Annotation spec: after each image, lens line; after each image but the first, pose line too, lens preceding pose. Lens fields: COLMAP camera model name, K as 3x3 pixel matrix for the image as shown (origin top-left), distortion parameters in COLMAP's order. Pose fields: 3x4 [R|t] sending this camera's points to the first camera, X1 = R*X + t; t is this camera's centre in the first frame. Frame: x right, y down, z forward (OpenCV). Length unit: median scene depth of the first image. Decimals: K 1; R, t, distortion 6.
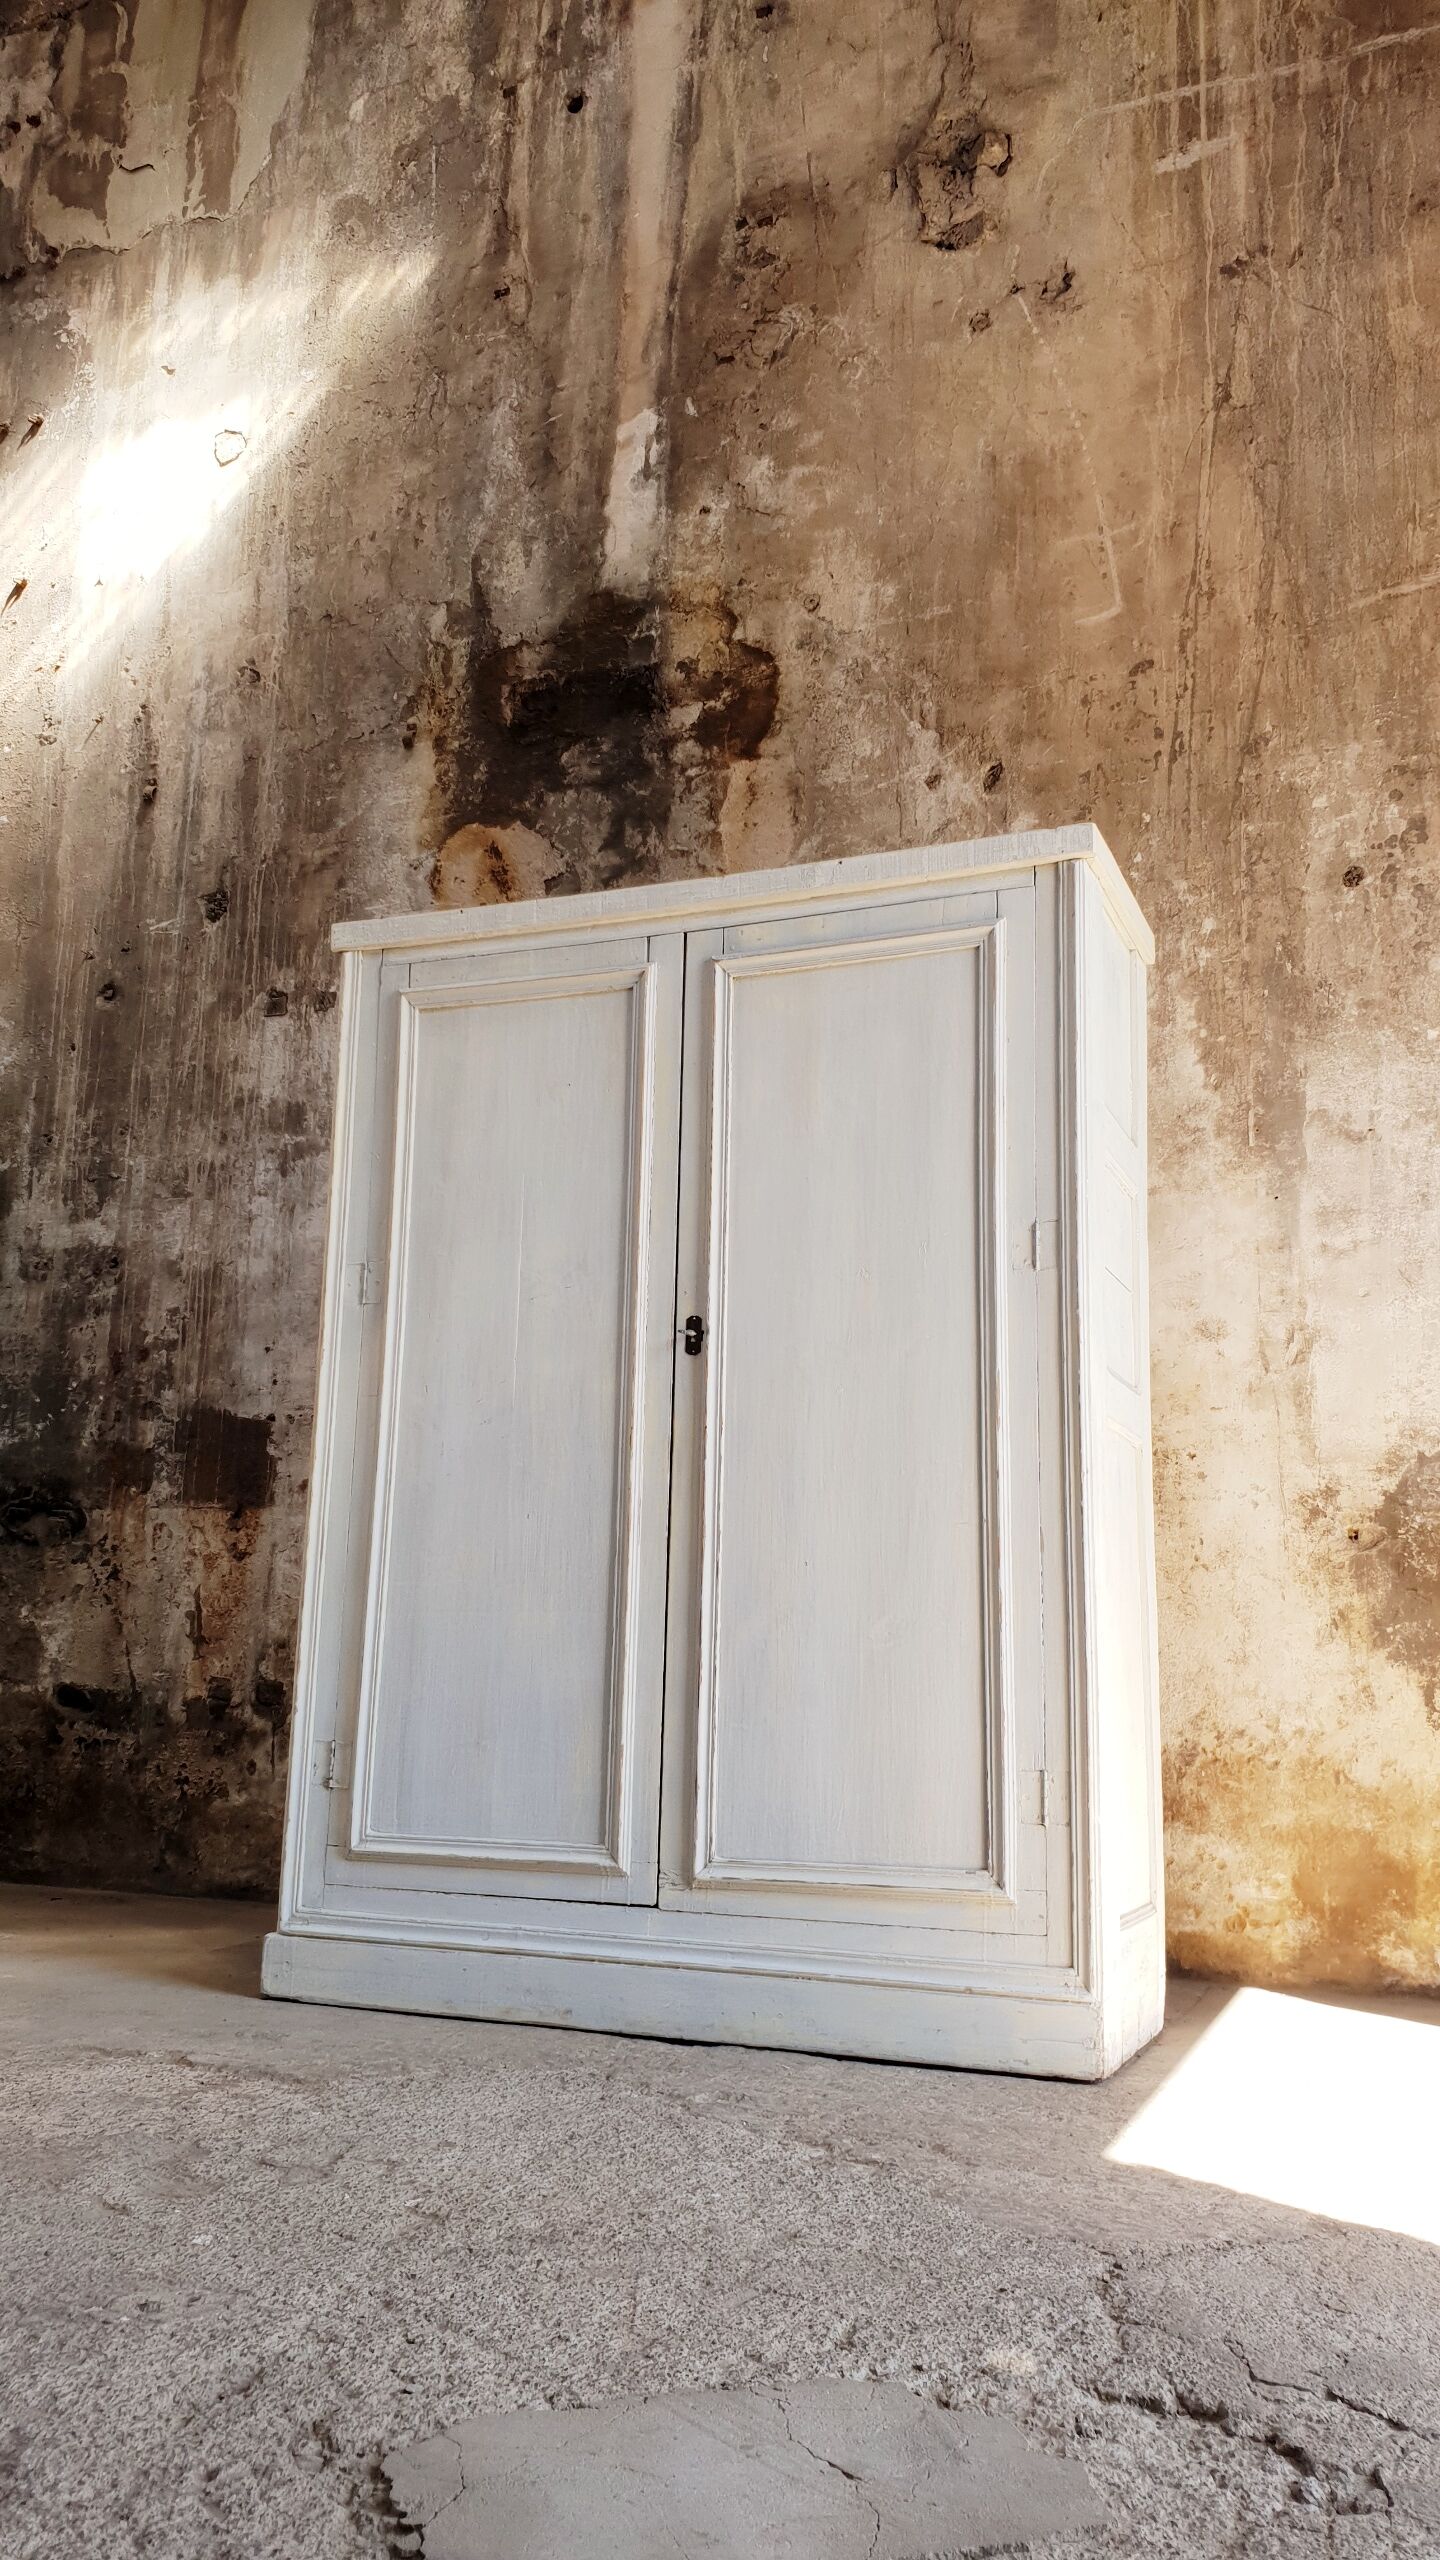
lens RADIAL K [[2021.9, 0, 731.6], [0, 2021.9, 1261.1], [0, 0, 1]] dist [-0.016470, 0.045135]
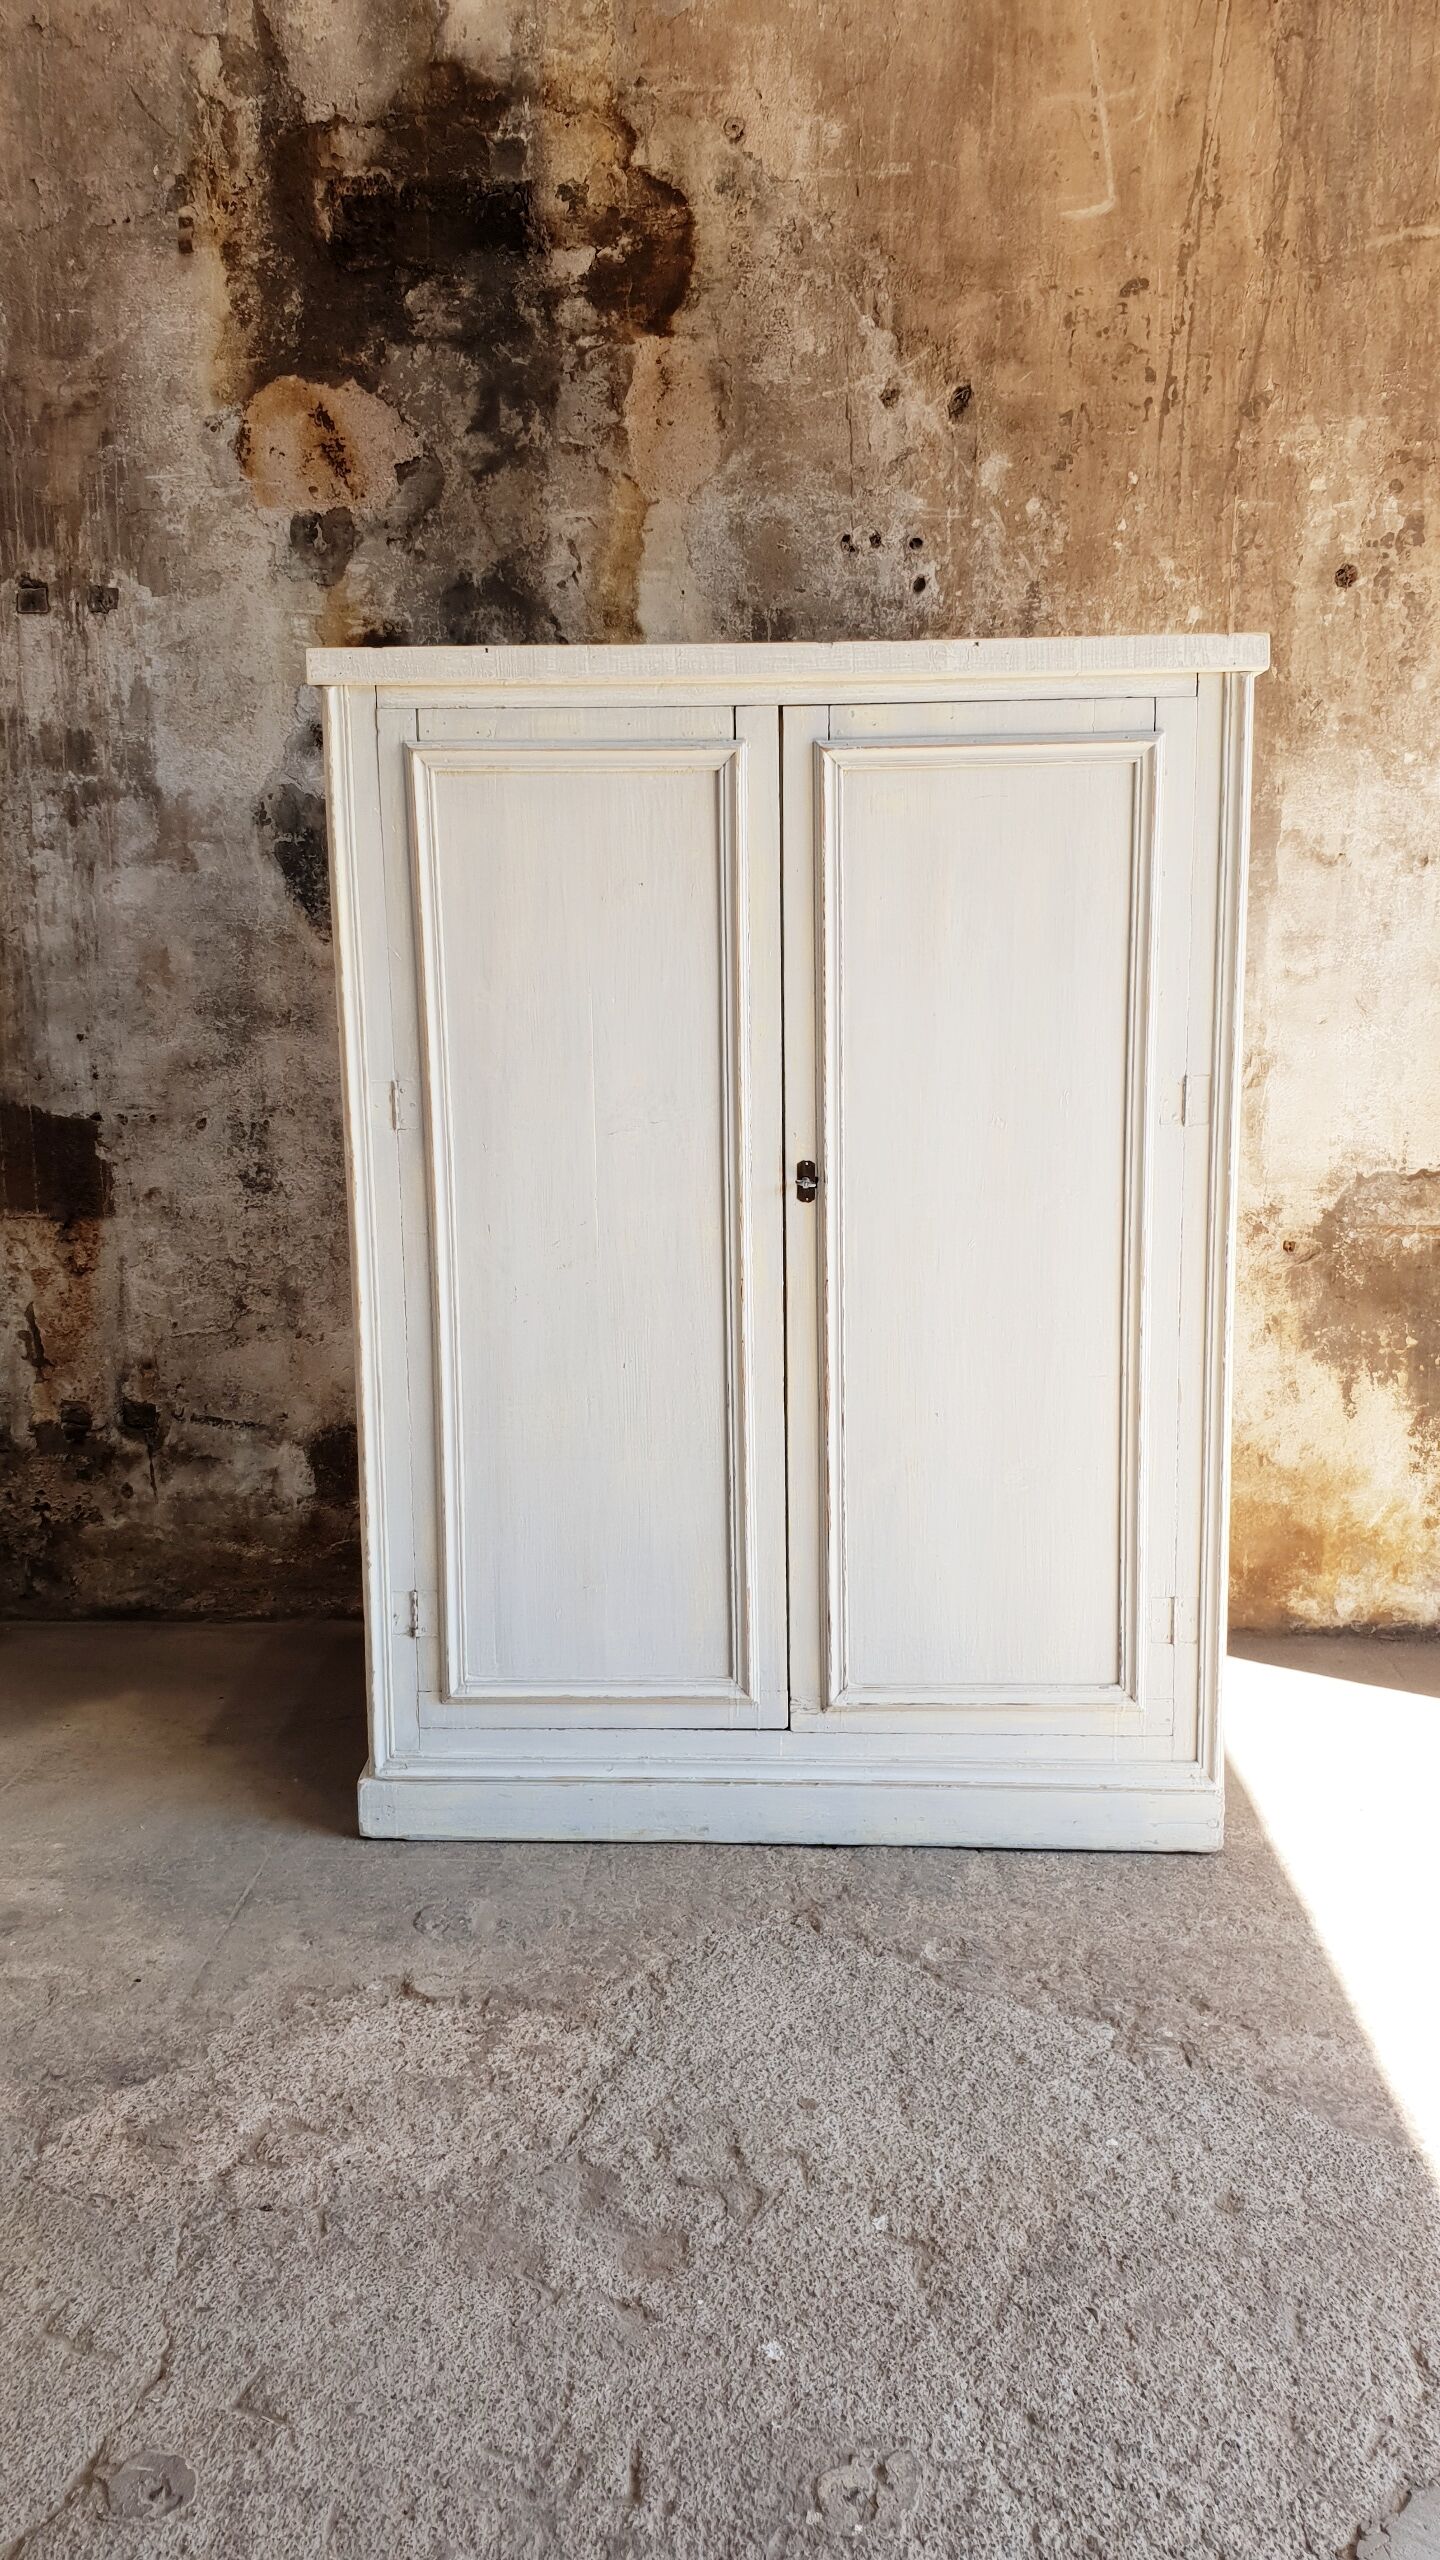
lens RADIAL K [[2021.9, 0, 745.7], [0, 2021.9, 1253.1], [0, 0, 1]] dist [-0.016470, 0.045135]
pose [[0.944261, -0.086105, 0.317737, -0.274912], [-0.034556, 0.933929, 0.355784, -0.208590], [-0.327379, -0.346933, 0.878897, 0.135033]]
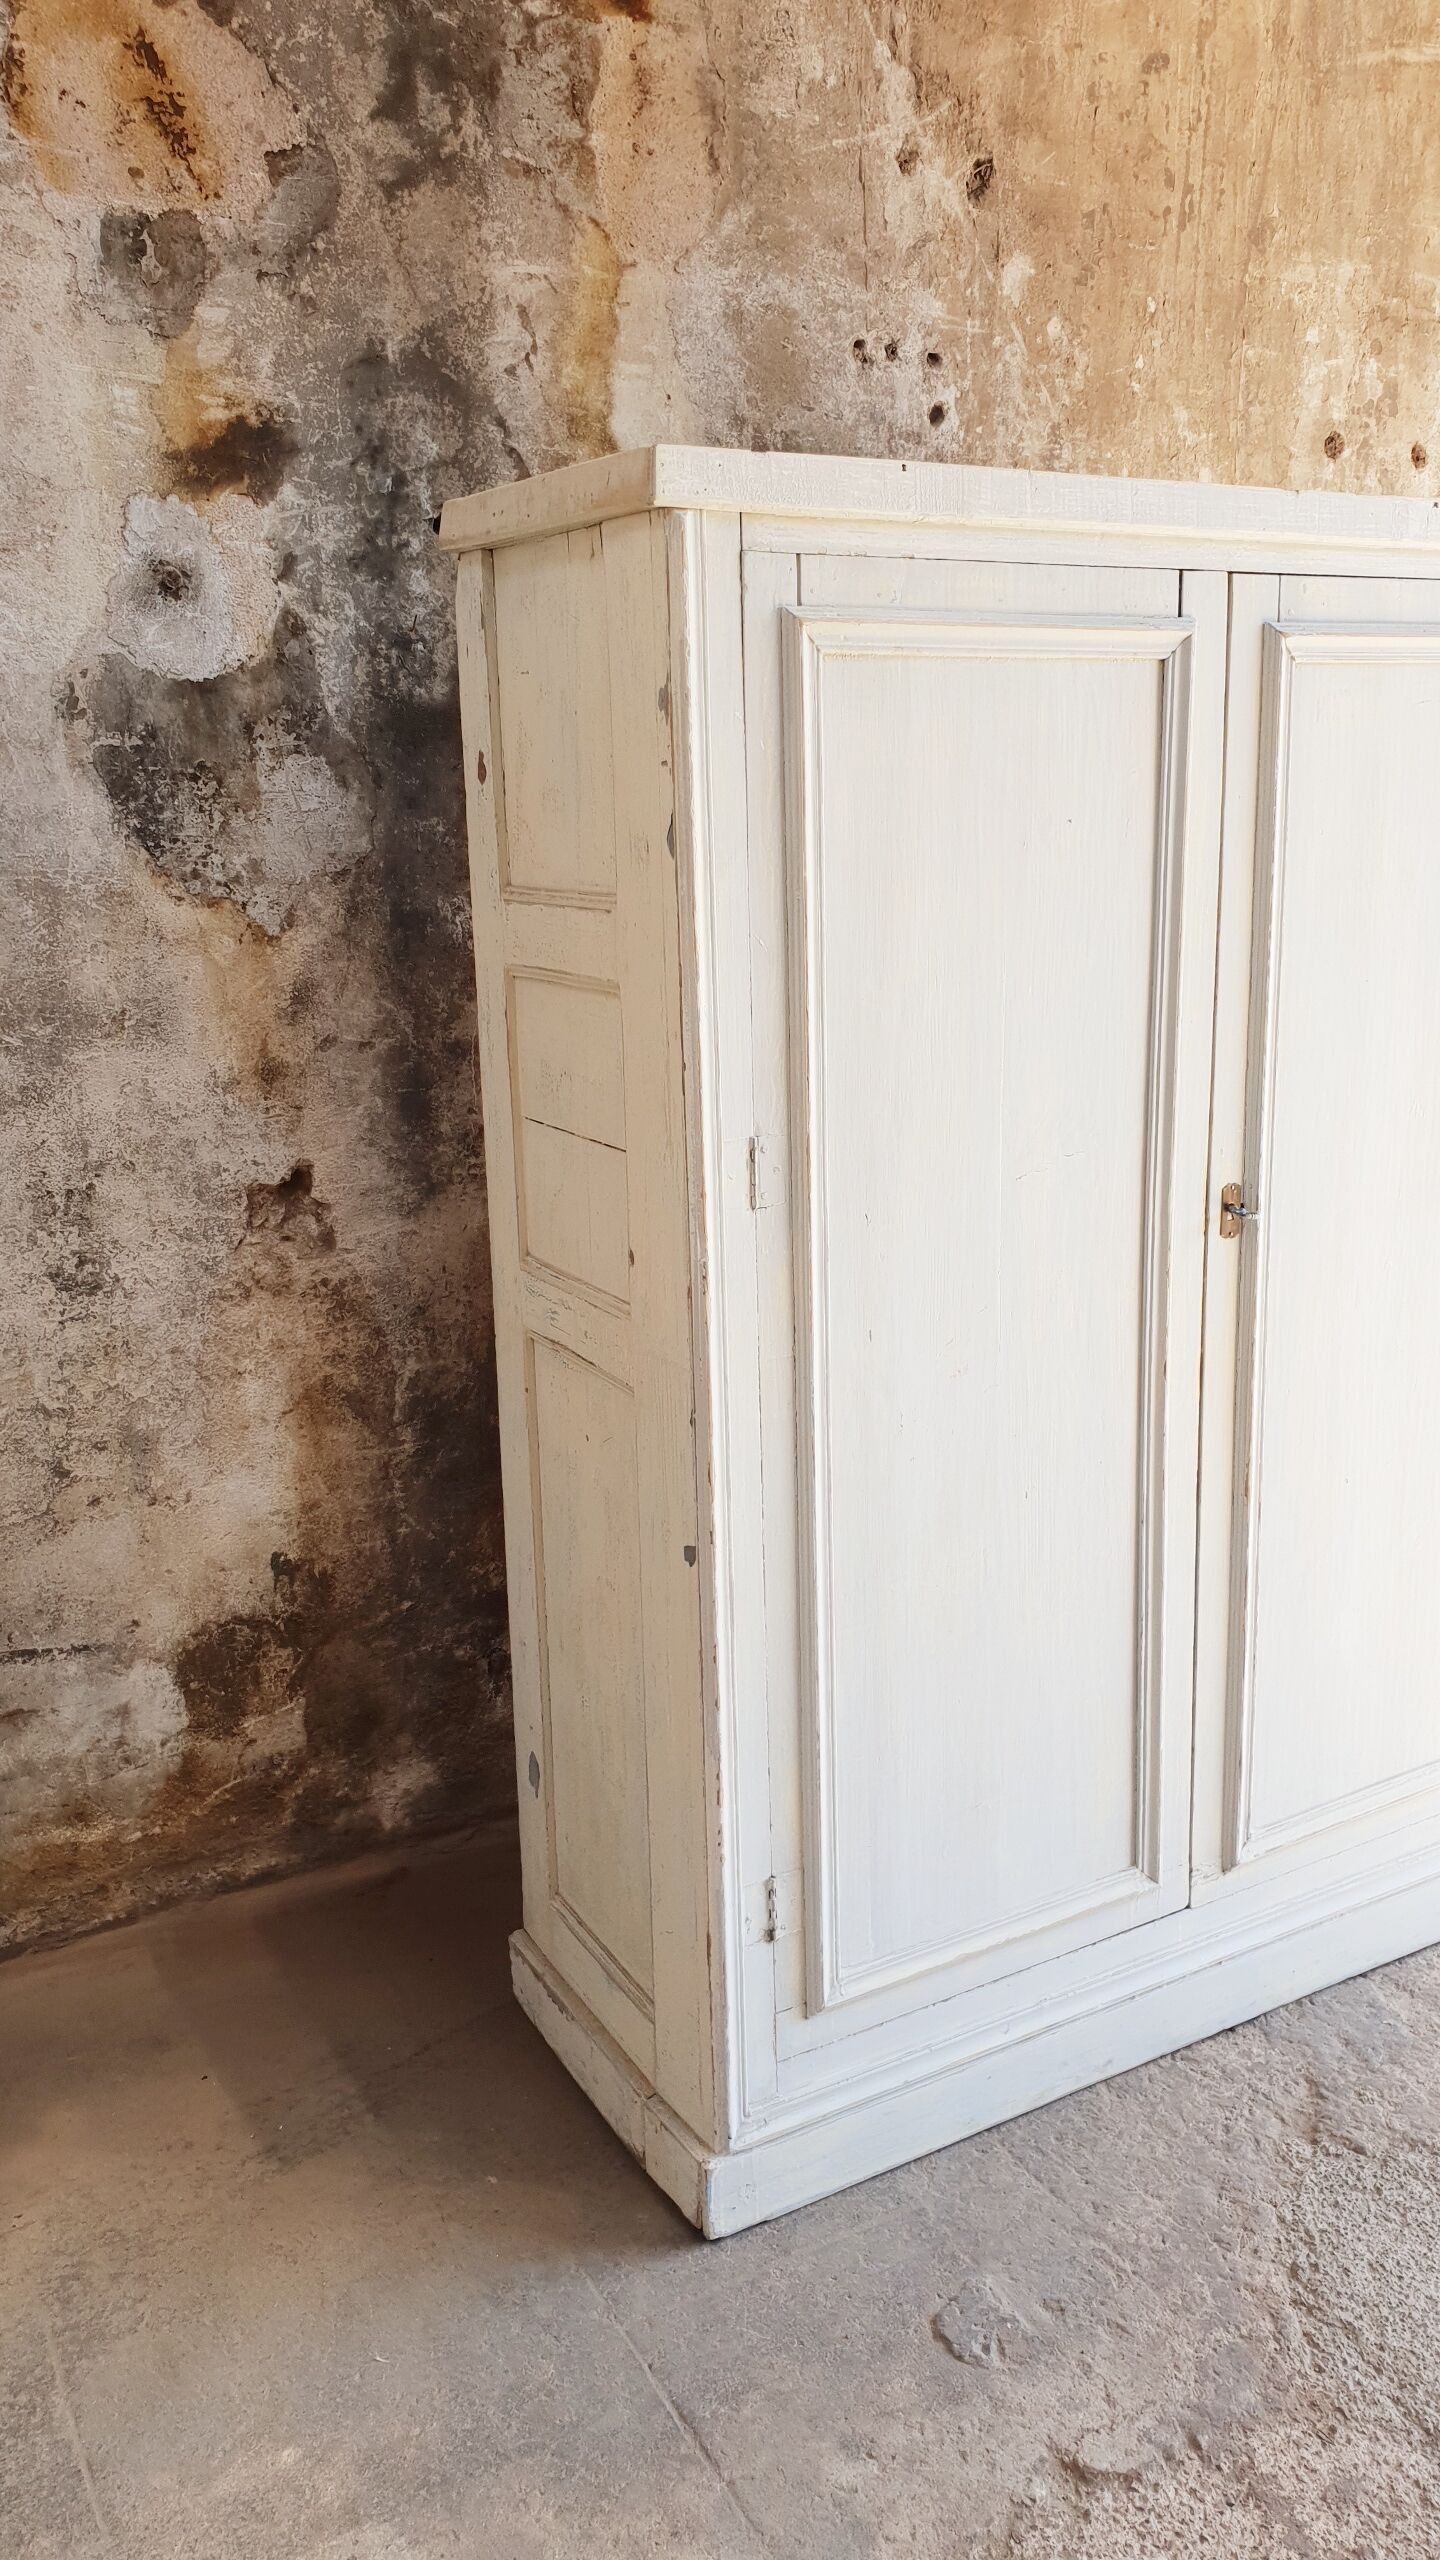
lens RADIAL K [[2021.9, 0, 757.4], [0, 2021.9, 1245.3], [0, 0, 1]] dist [-0.016470, 0.045135]
pose [[0.621326, -0.214412, 0.753646, -0.524836], [-0.125003, 0.922390, 0.365474, -0.150978], [-0.773517, -0.321286, 0.546302, 0.581046]]
